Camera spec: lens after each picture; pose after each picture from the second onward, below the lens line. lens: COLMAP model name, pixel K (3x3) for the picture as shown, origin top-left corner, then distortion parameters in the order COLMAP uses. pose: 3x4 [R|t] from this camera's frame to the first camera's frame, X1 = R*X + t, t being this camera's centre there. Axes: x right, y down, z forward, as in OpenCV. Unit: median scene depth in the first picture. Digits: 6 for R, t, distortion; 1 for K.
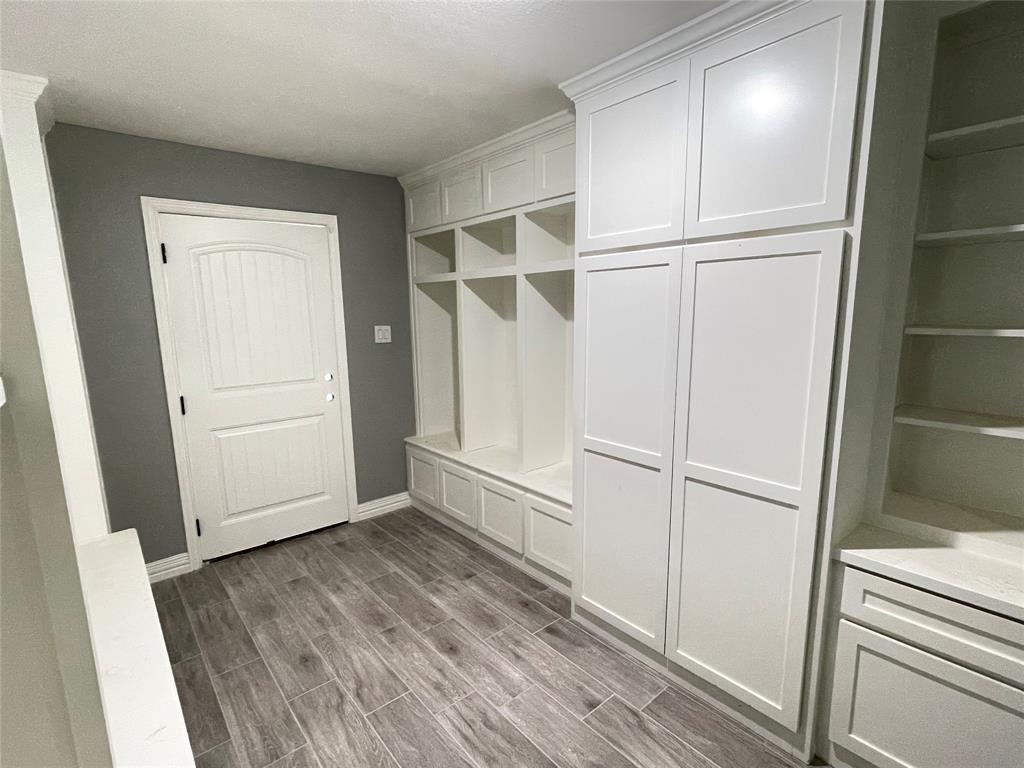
lens RADIAL K [[505.0, 0, 506.6], [0, 505.0, 390.8], [0, 0, 1]] dist [-0.003755, -0.000328]
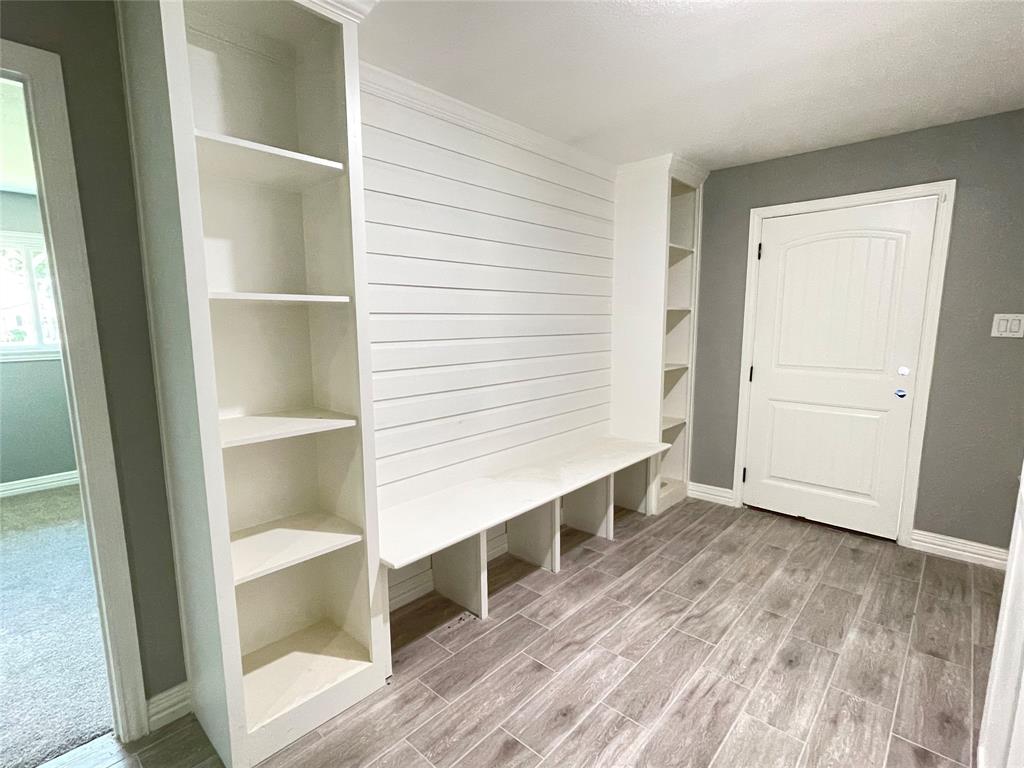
lens RADIAL K [[505.0, 0, 506.6], [0, 505.0, 390.8], [0, 0, 1]] dist [-0.003755, -0.000328]
pose [[0.118385, 0.155536, -0.980711, 0.513511], [-0.158064, 0.978014, 0.136028, -0.004583], [0.980307, 0.138911, 0.140366, 0.245371]]
